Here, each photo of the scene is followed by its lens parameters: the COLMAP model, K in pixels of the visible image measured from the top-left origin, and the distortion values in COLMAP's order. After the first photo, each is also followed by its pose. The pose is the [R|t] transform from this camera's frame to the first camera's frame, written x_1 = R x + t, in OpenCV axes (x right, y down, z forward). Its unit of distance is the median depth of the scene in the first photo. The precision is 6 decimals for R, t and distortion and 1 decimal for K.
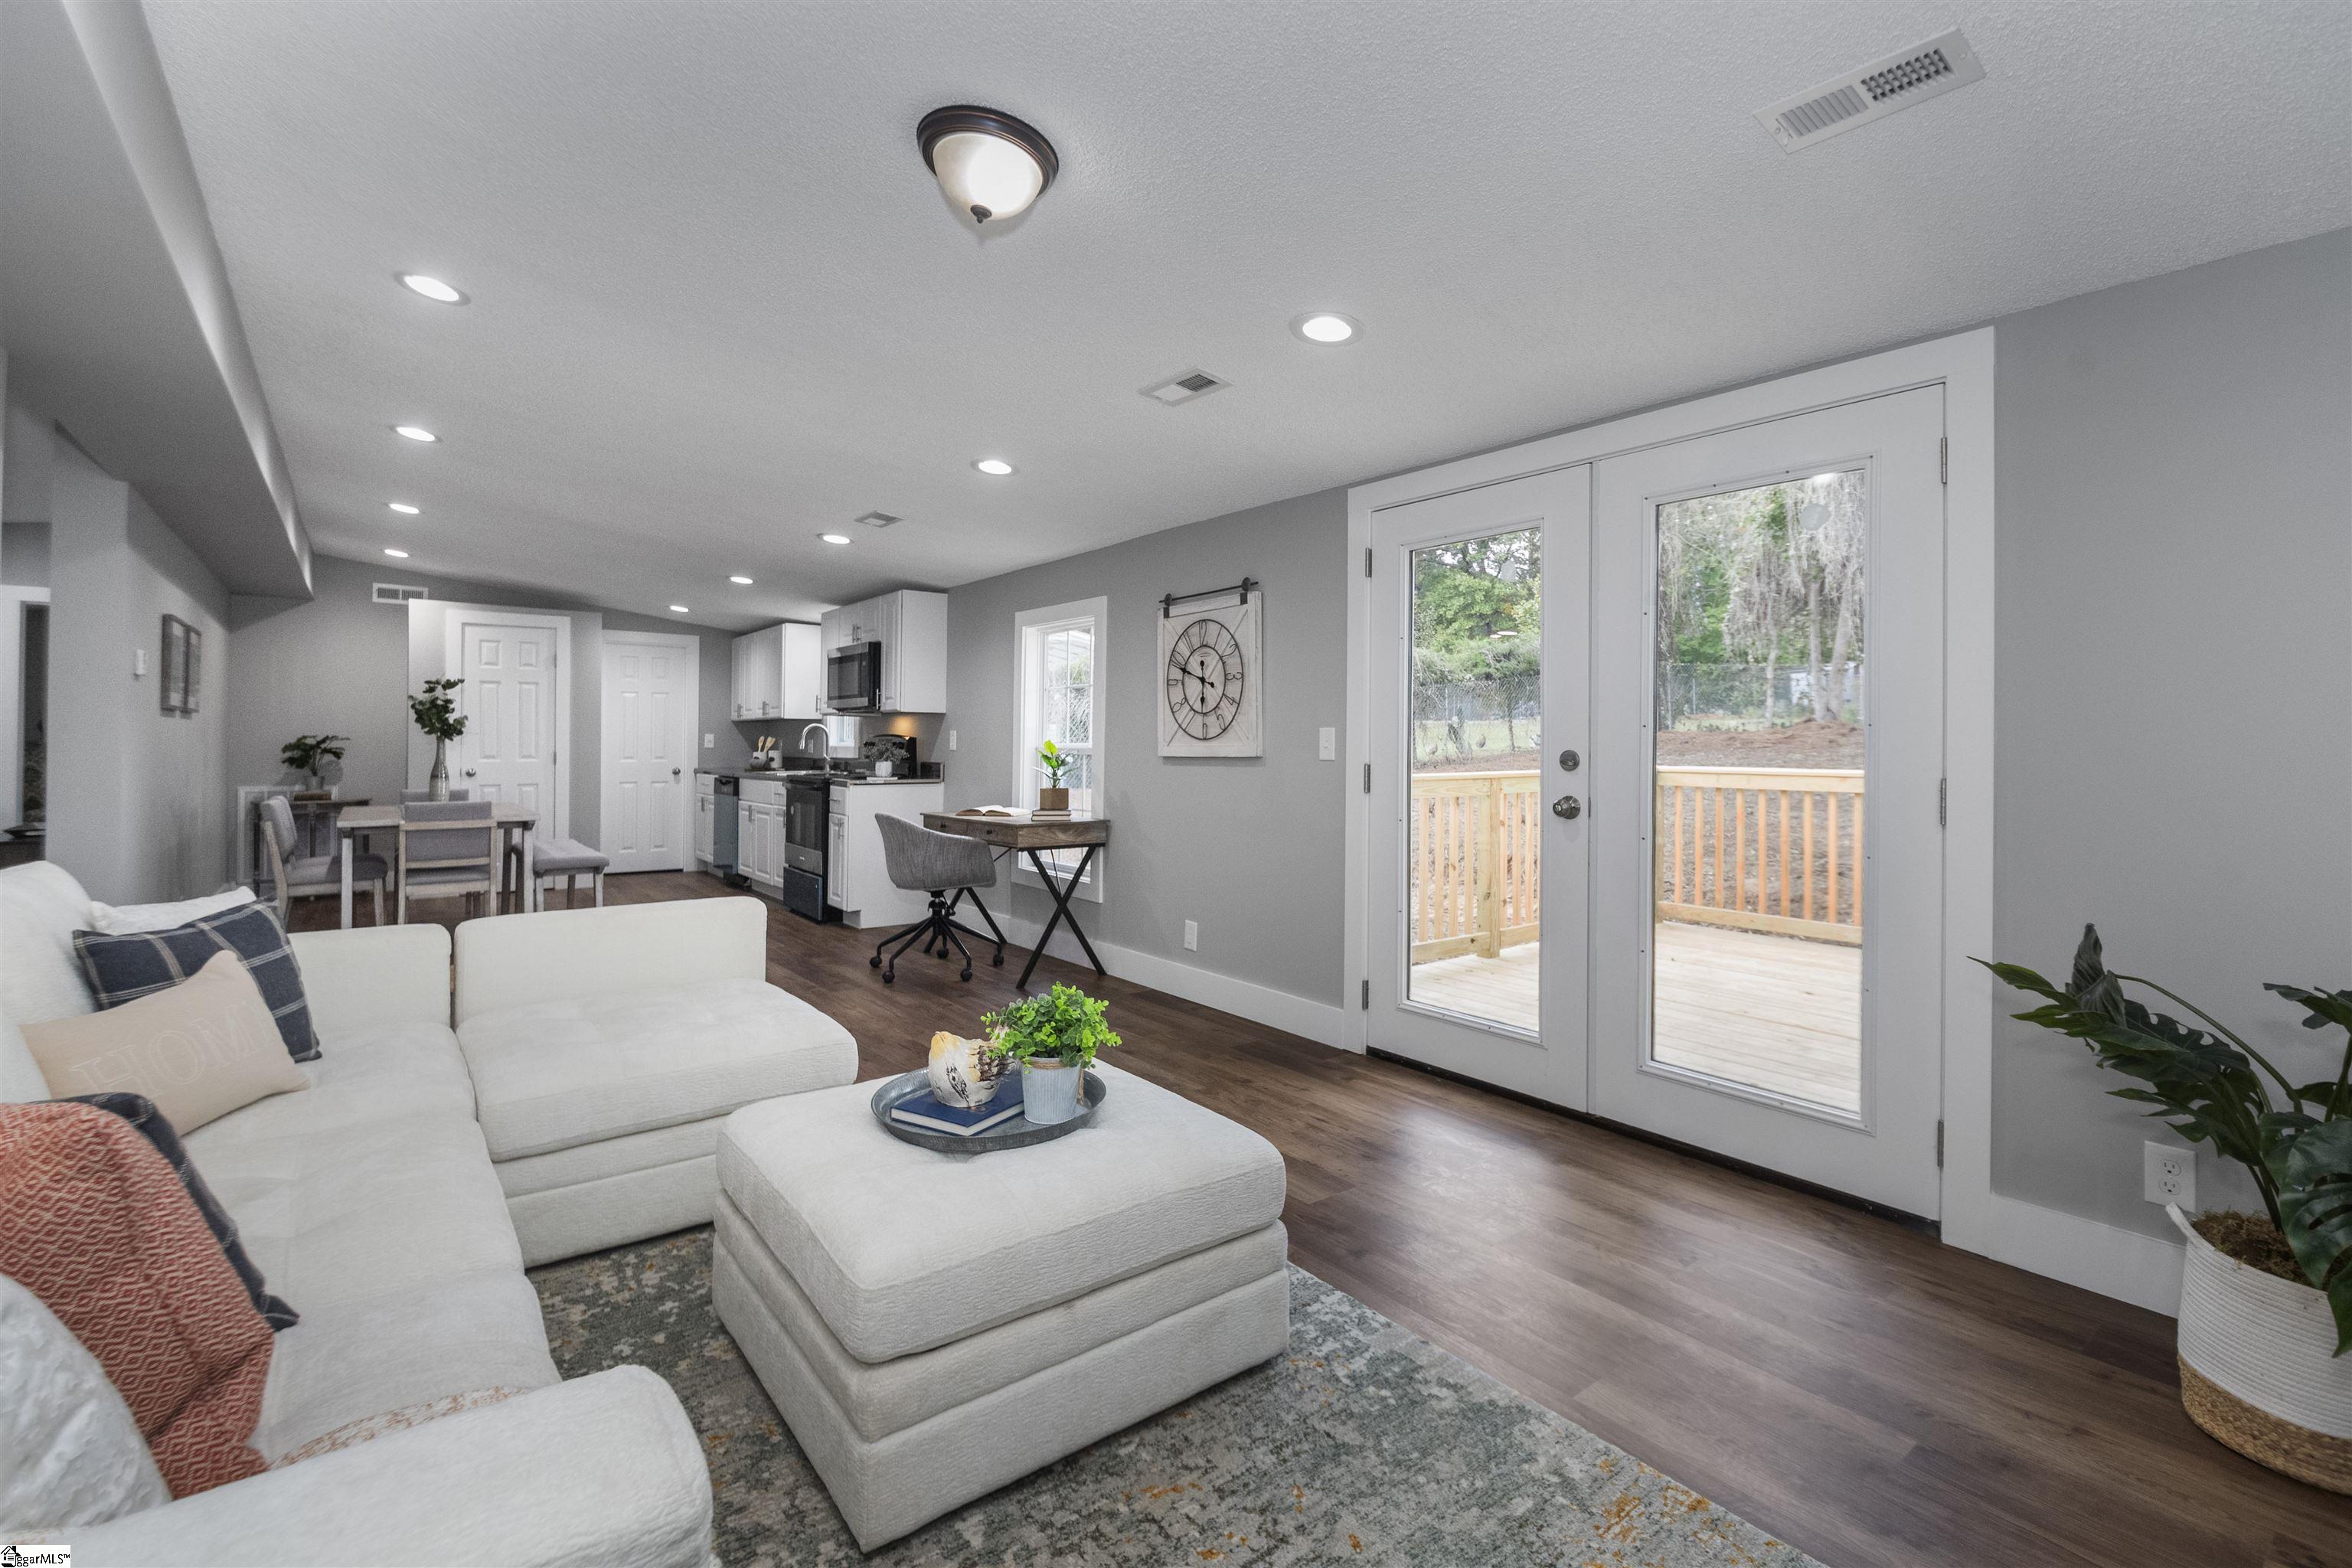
lens RADIAL K [[1039.9, 0, 1212.9], [0, 1039.9, 744.7], [0, 0, 1]] dist [-0.000268, -0.010261]
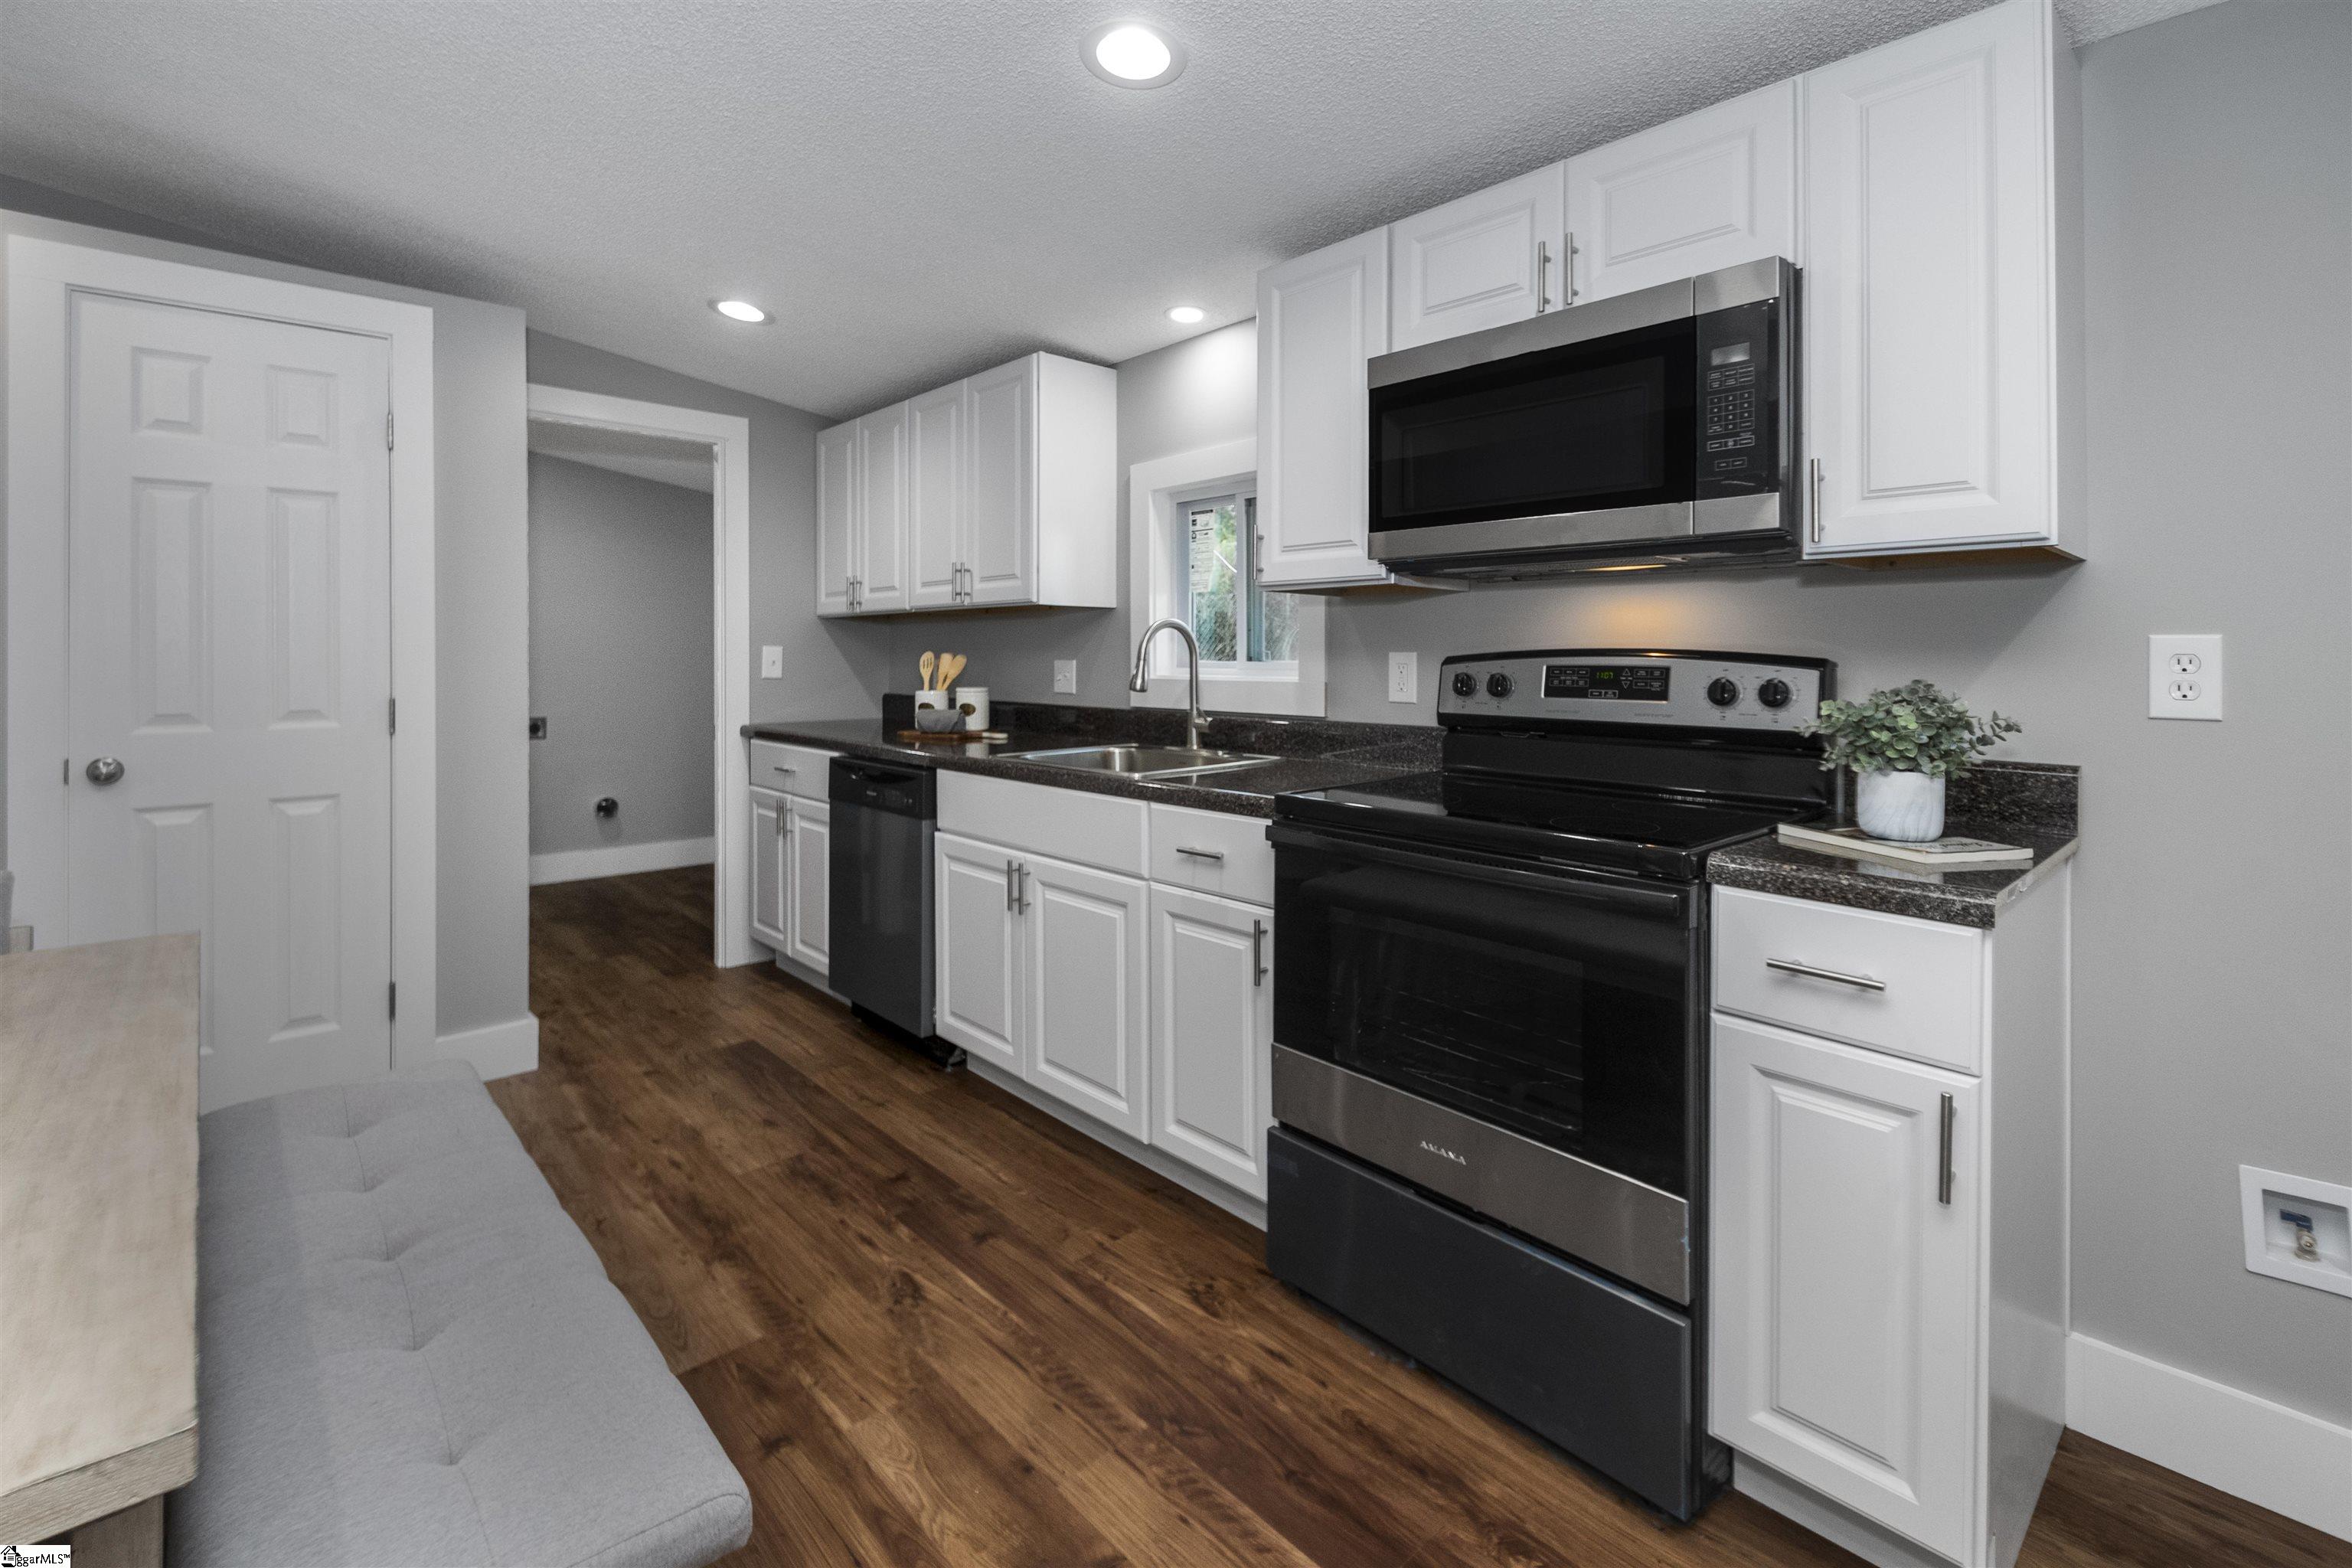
lens RADIAL K [[1039.9, 0, 1179.6], [0, 1039.9, 665.7], [0, 0, 1]] dist [-0.000268, -0.010261]
pose [[0.997932, -0.000435, 0.064277, -0.690897], [-0.000201, 0.999951, 0.009894, -0.012574], [-0.064278, -0.009887, 0.997883, 1.111188]]
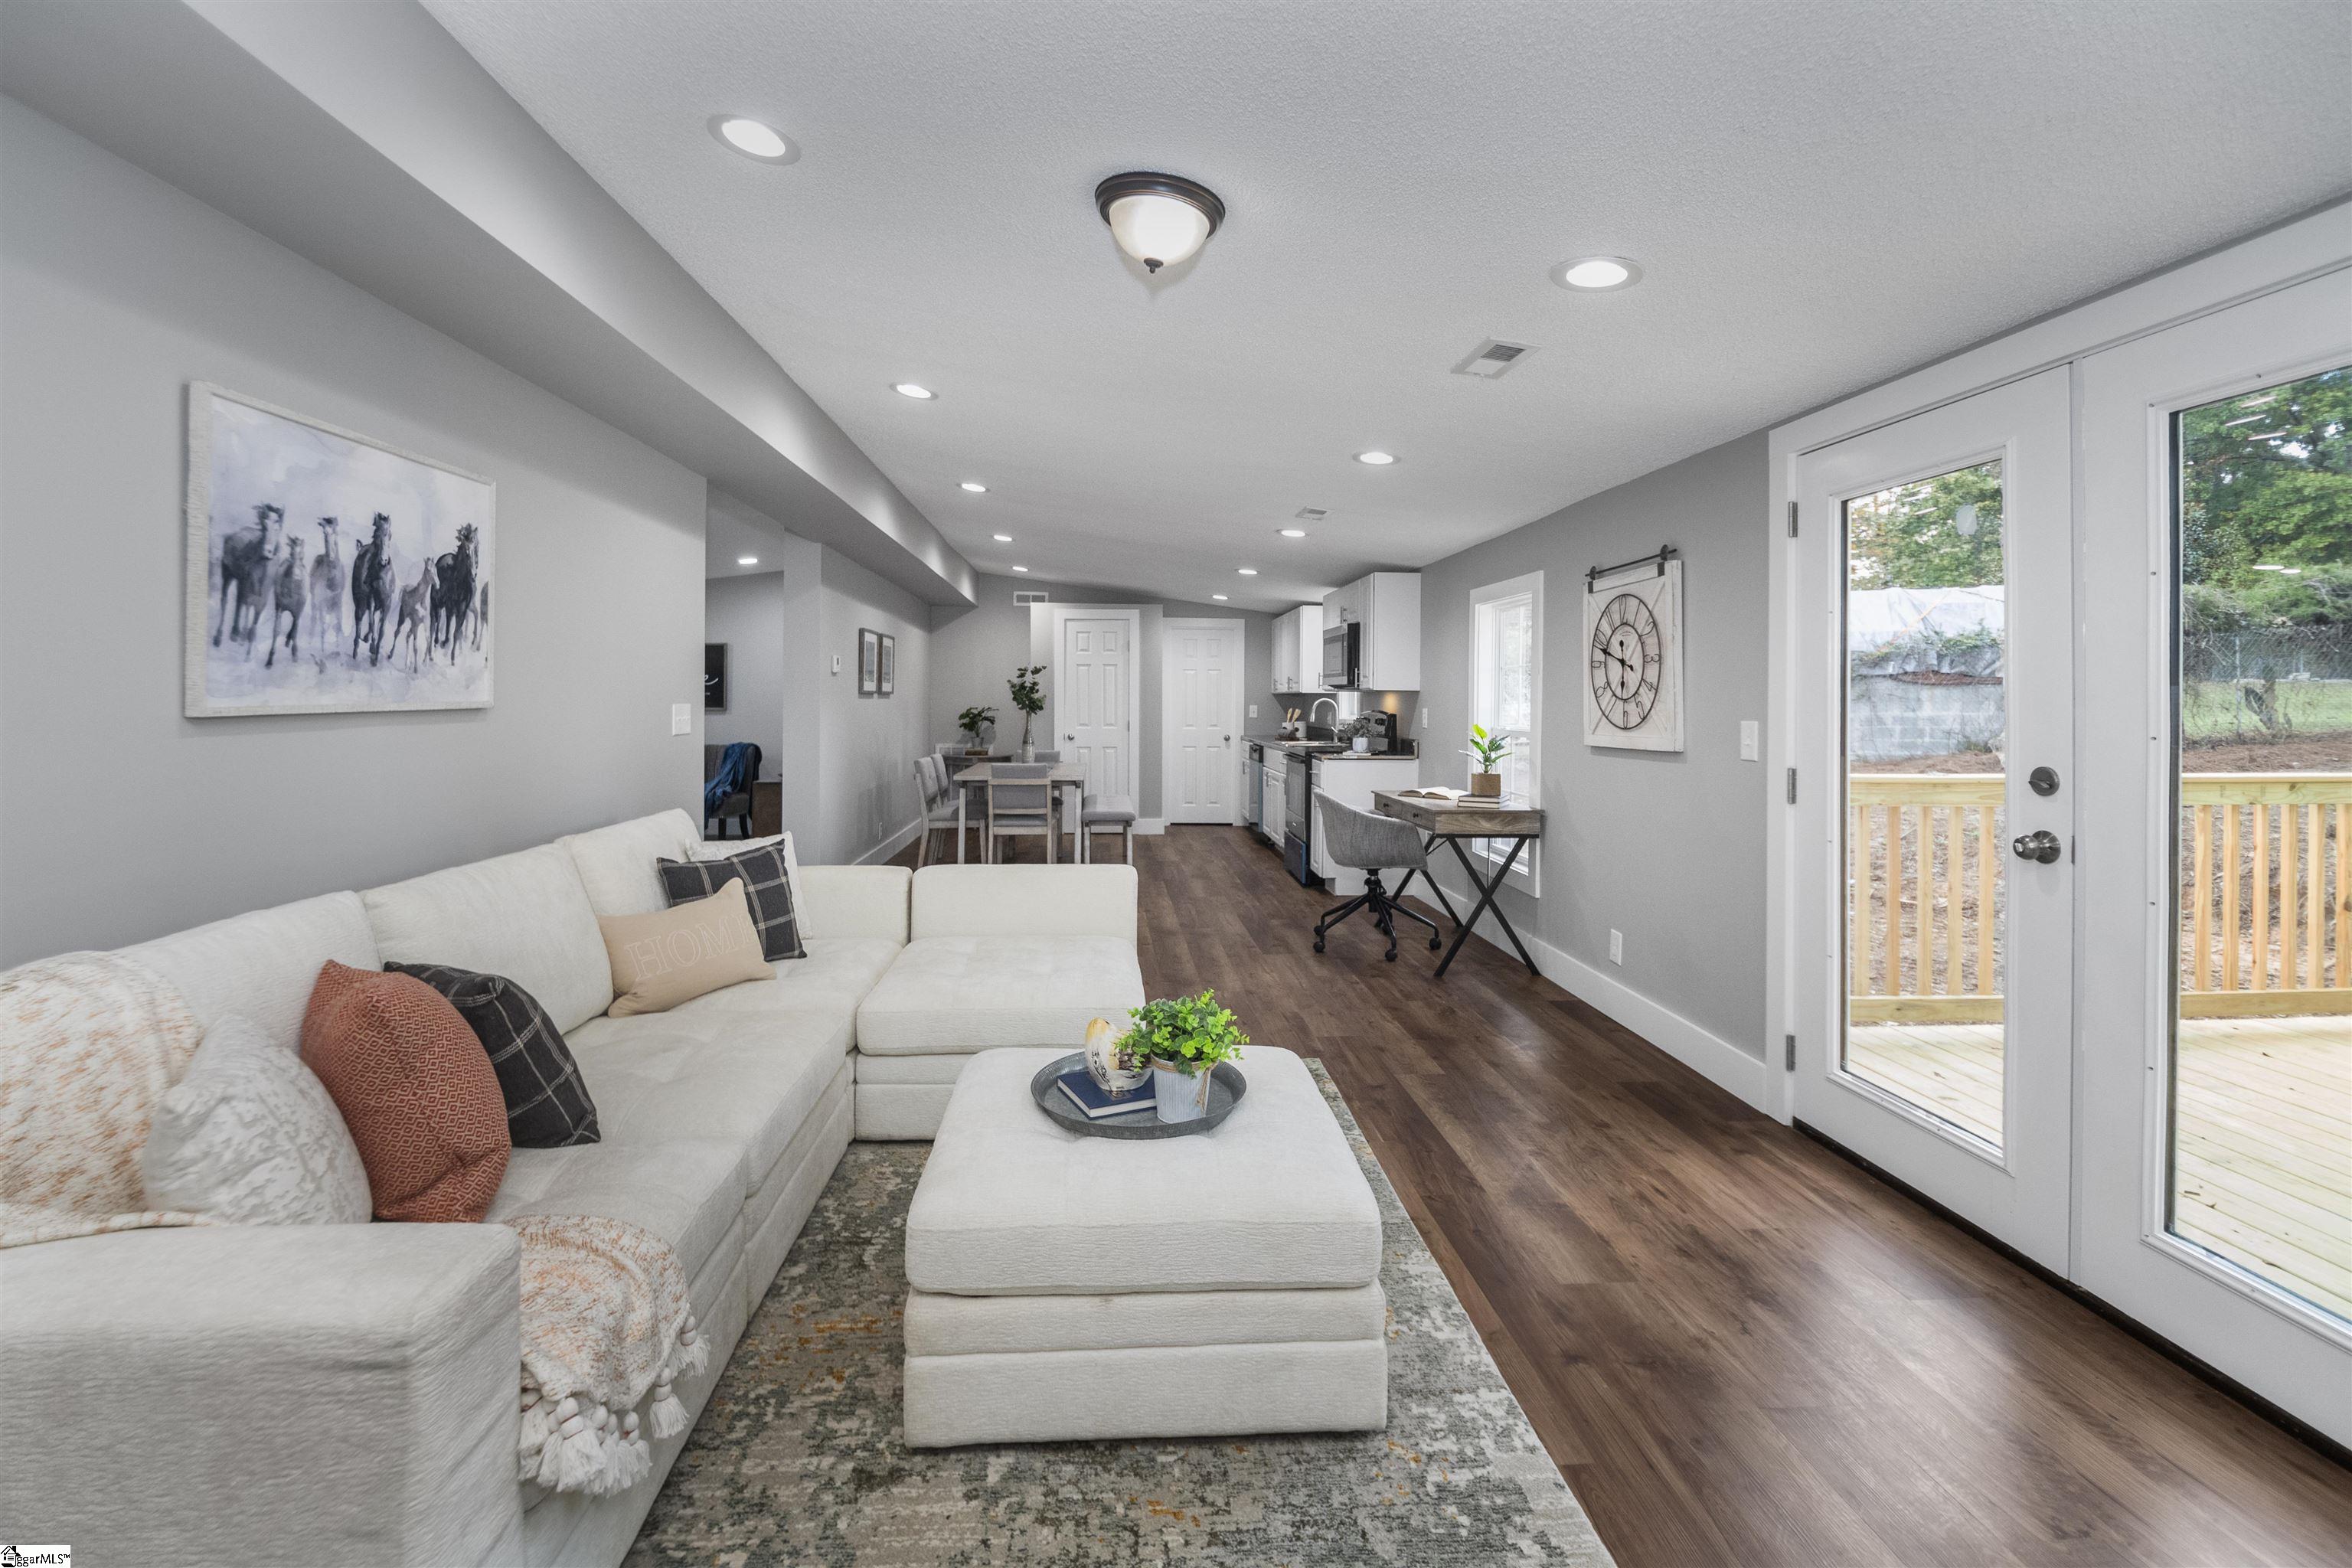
lens RADIAL K [[1039.9, 0, 1185.9], [0, 1039.9, 697.6], [0, 0, 1]] dist [-0.000268, -0.010261]
pose [[0.825054, 0.002538, -0.565049, 0.182191], [-0.007052, 0.999958, -0.005806, -0.023957], [0.565010, 0.008775, 0.825037, 0.056534]]
